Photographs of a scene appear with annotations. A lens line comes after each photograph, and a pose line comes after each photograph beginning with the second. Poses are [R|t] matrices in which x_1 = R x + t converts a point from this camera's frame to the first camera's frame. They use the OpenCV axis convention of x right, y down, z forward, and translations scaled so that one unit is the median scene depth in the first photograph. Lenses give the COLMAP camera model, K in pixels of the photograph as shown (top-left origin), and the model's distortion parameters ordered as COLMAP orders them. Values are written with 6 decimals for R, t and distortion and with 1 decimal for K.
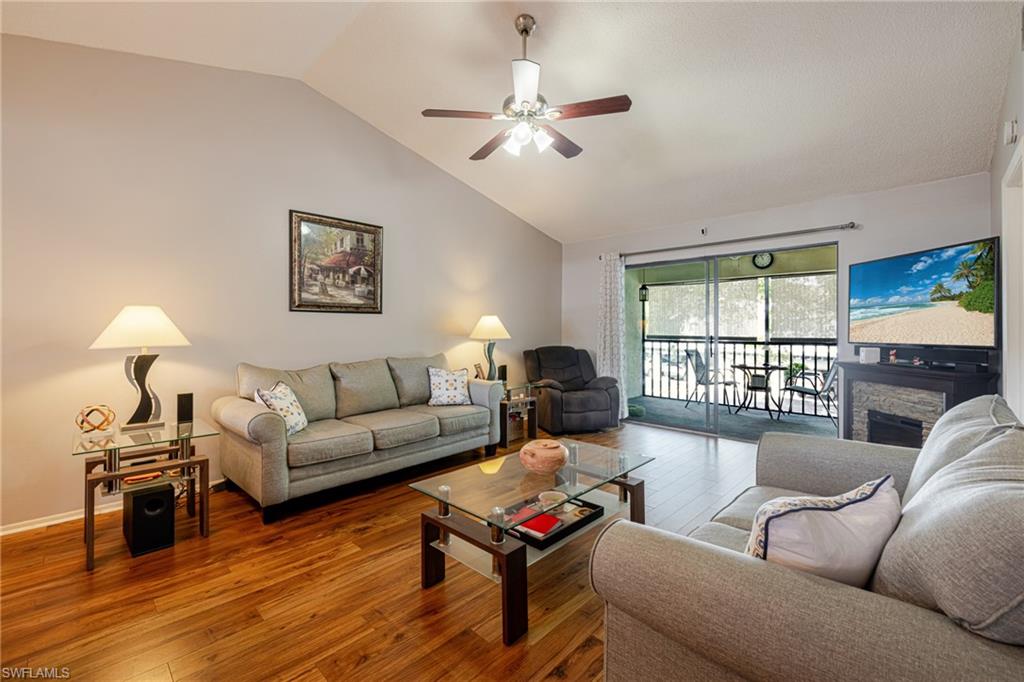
lens RADIAL K [[442.8, 0, 502.7], [0, 442.8, 323.2], [0, 0, 1]] dist [-0.002898, 0.000043]
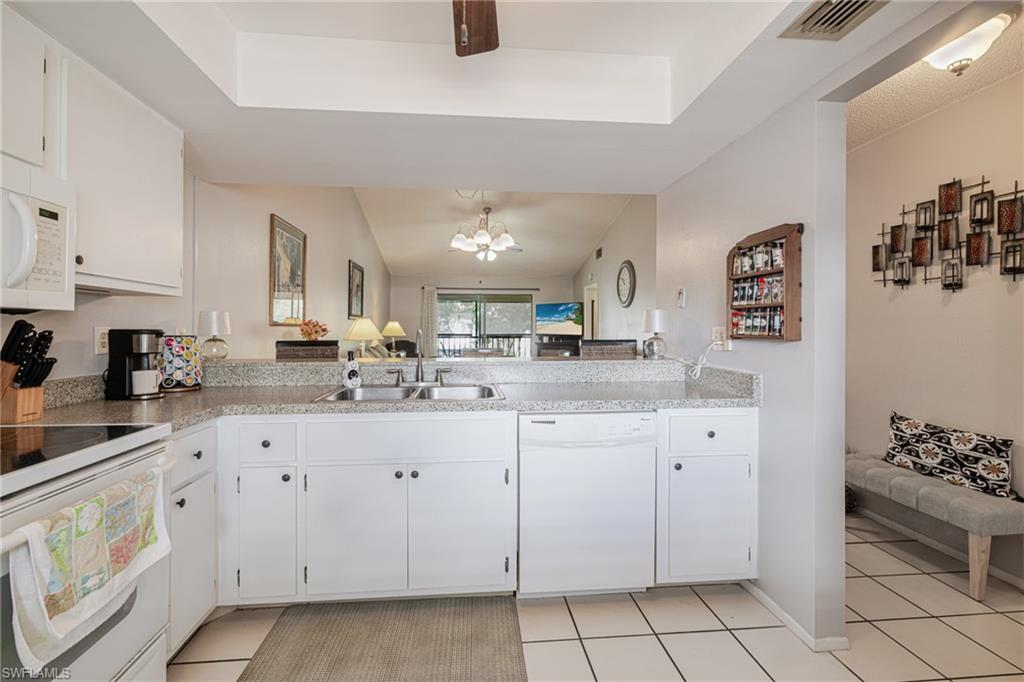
lens RADIAL K [[442.8, 0, 502.7], [0, 442.8, 323.2], [0, 0, 1]] dist [-0.002898, 0.000043]
pose [[0.639930, 0.010887, 0.768356, -1.260817], [-0.010705, 0.999929, -0.005252, -0.007754], [-0.768358, -0.004864, 0.640002, -0.469130]]
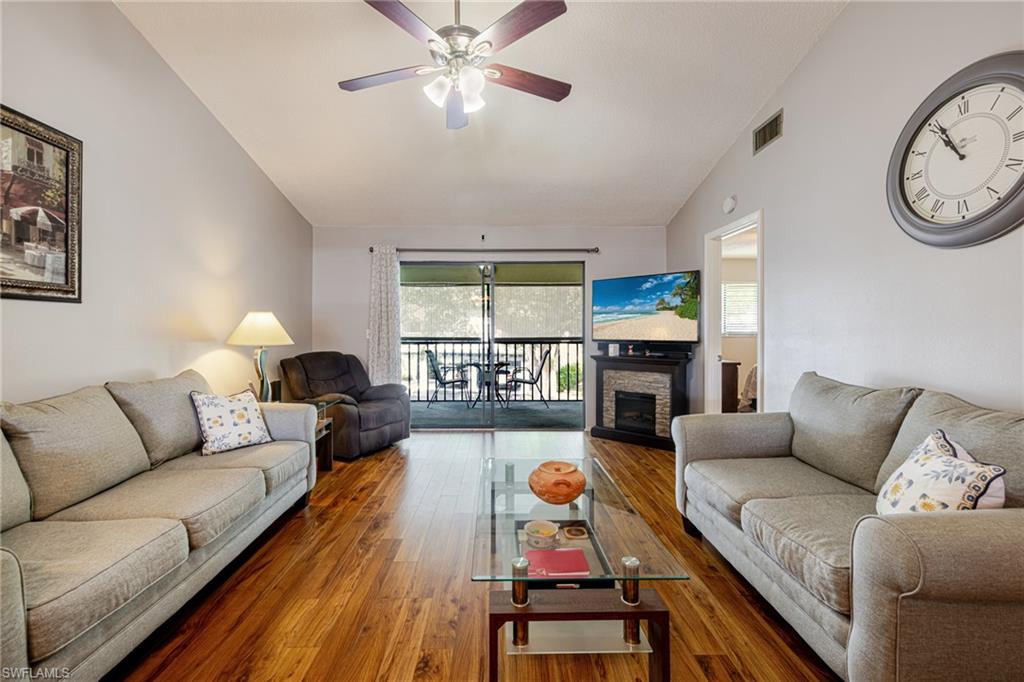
lens RADIAL K [[442.8, 0, 502.7], [0, 442.8, 323.2], [0, 0, 1]] dist [-0.002898, 0.000043]
pose [[0.701032, 0.010005, 0.713060, -0.314393], [-0.007043, 0.999950, -0.007106, 0.004180], [-0.713095, -0.000041, 0.701067, 0.273154]]
